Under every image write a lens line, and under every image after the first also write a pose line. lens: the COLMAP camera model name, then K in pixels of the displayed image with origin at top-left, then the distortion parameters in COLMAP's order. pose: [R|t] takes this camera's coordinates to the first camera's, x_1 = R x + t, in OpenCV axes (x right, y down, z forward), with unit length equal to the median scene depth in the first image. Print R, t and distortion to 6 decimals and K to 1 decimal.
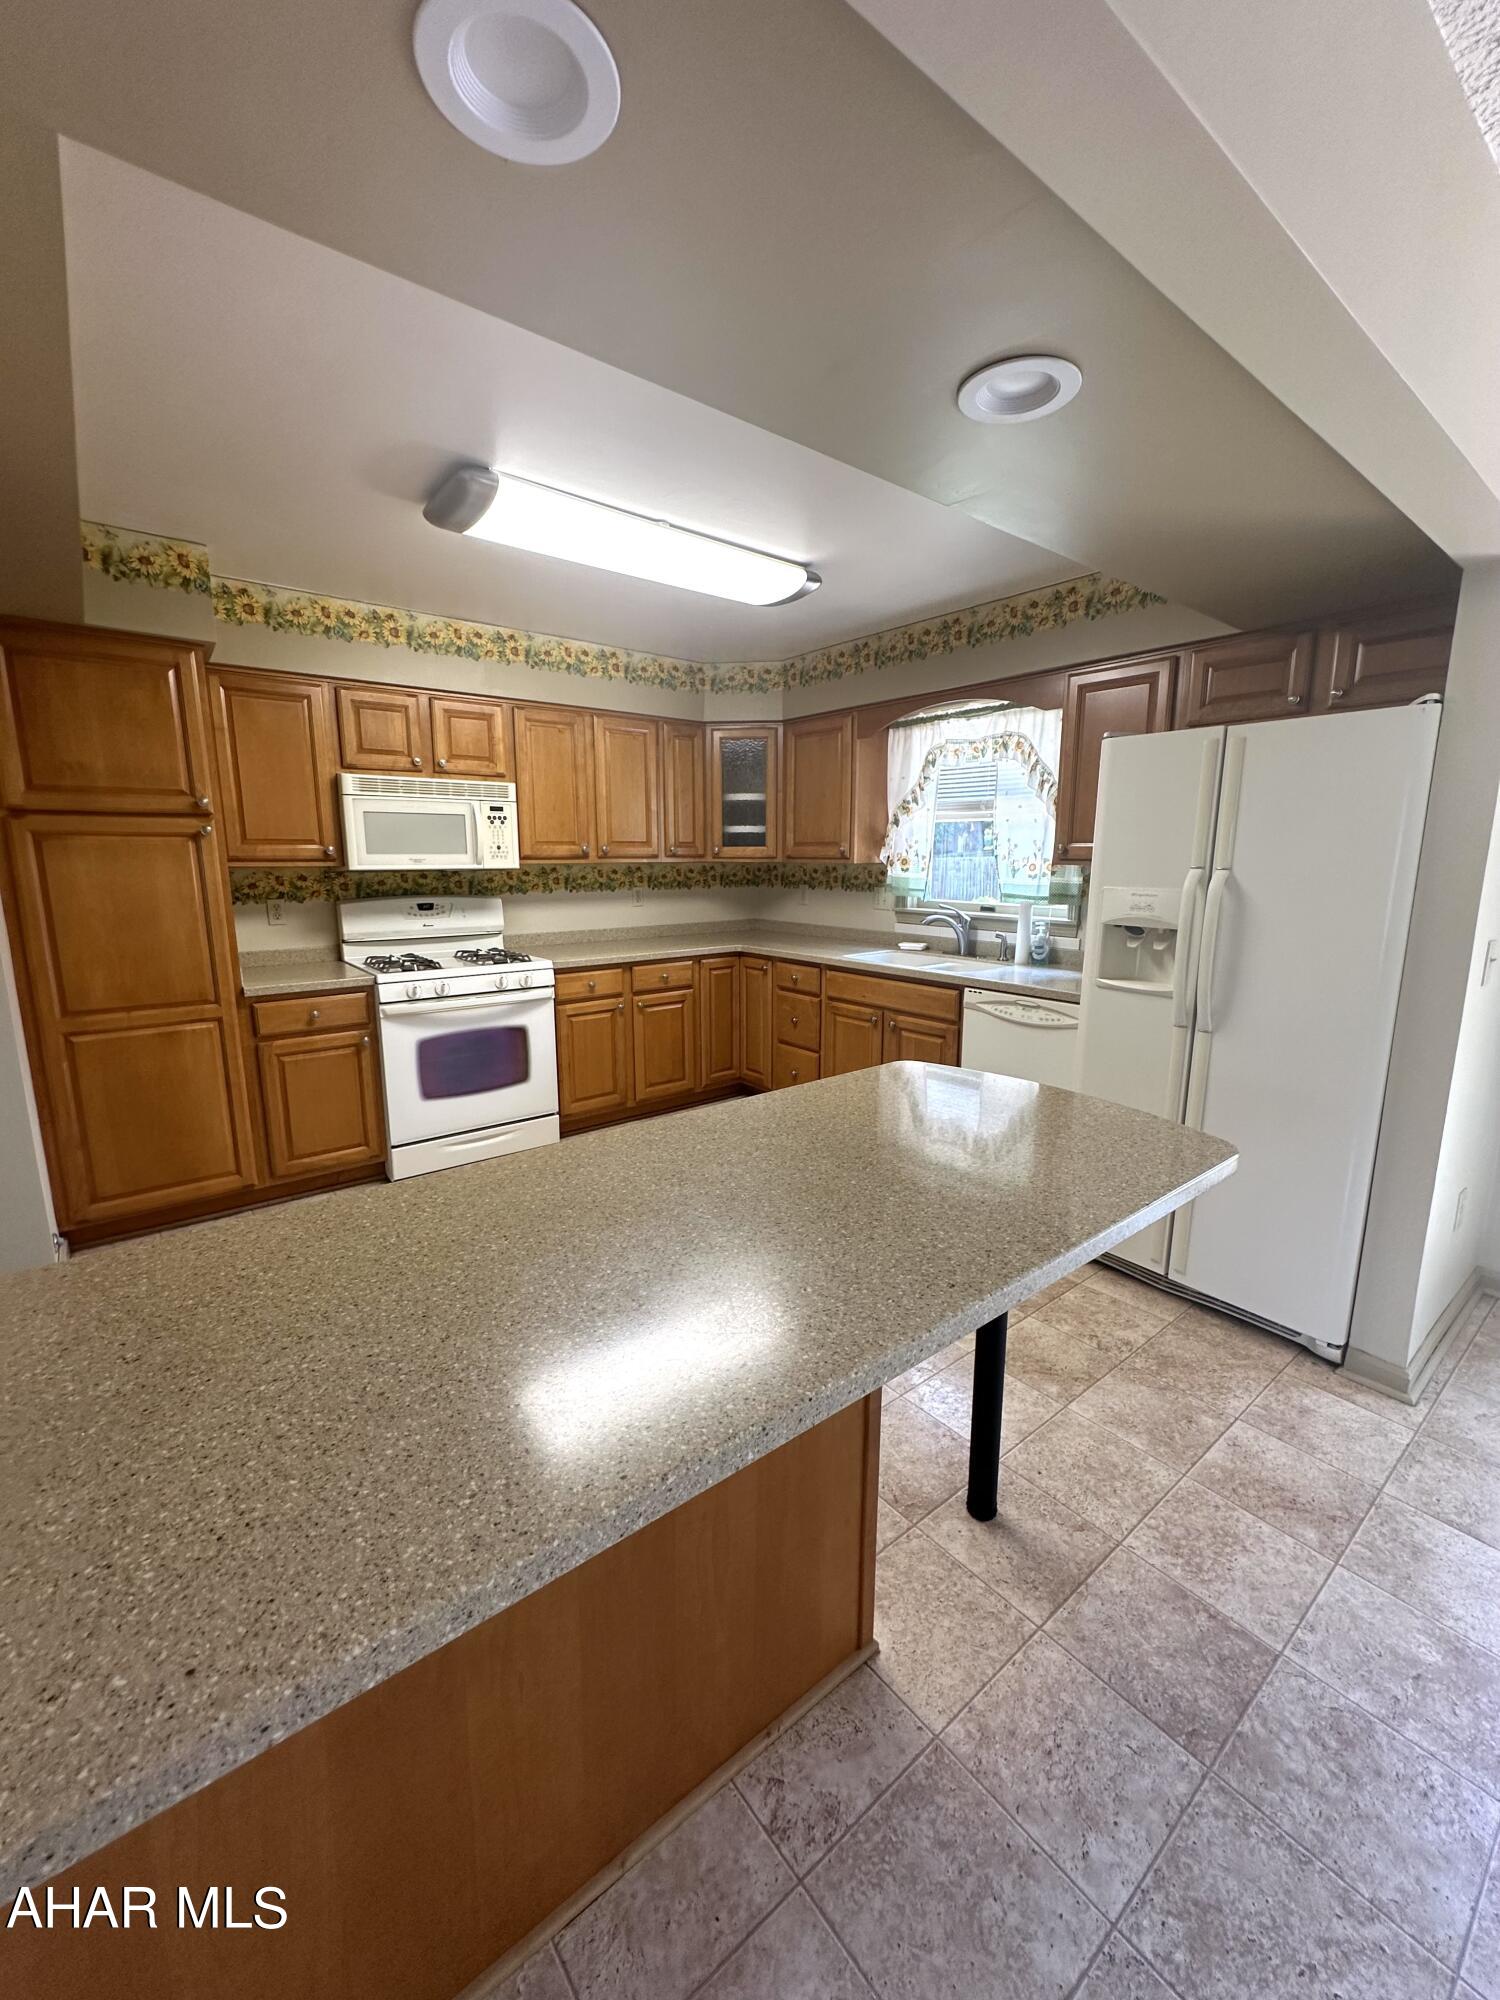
lens RADIAL K [[801.6, 0, 750.0], [0, 801.6, 1000.0], [0, 0, 1]] dist [-0.002940, 0.000853]
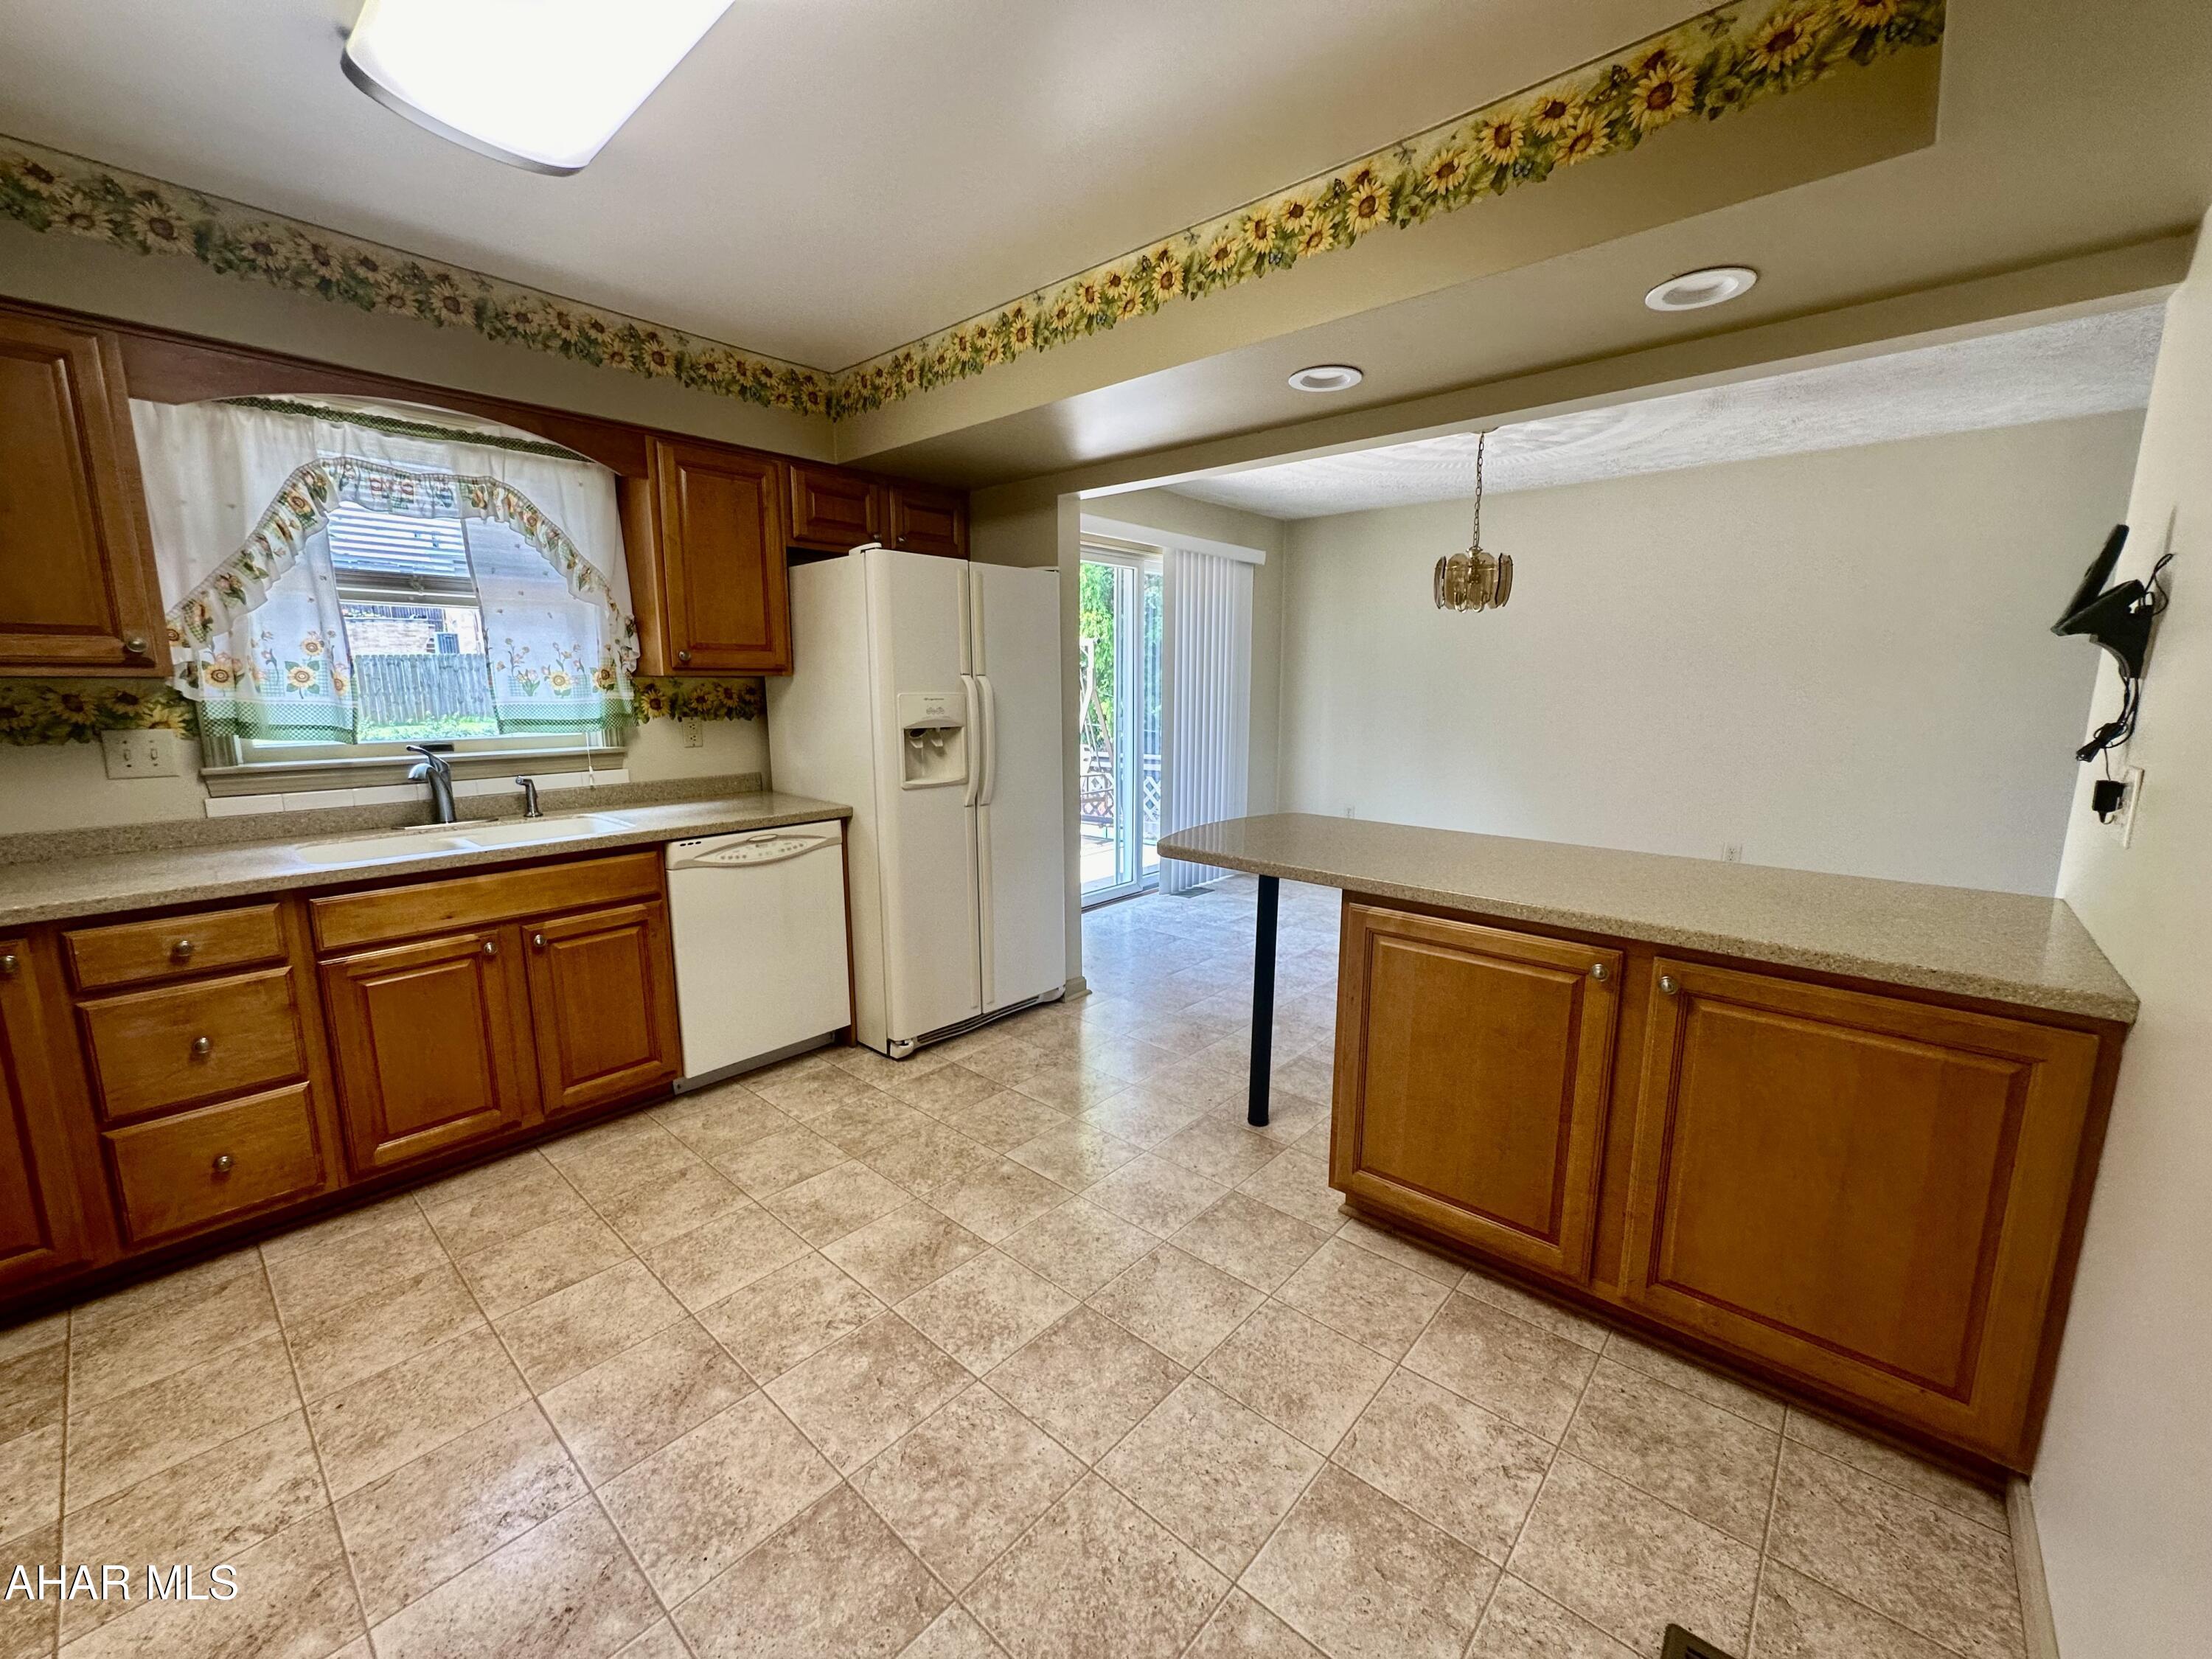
lens RADIAL K [[886.6, 0, 1106.0], [0, 886.6, 829.5], [0, 0, 1]] dist [-0.002940, 0.000853]
pose [[-0.172164, -0.161552, 0.971731, -0.518513], [0.181797, 0.964305, 0.192527, -0.098106], [-0.968147, 0.209804, -0.136649, 0.645465]]
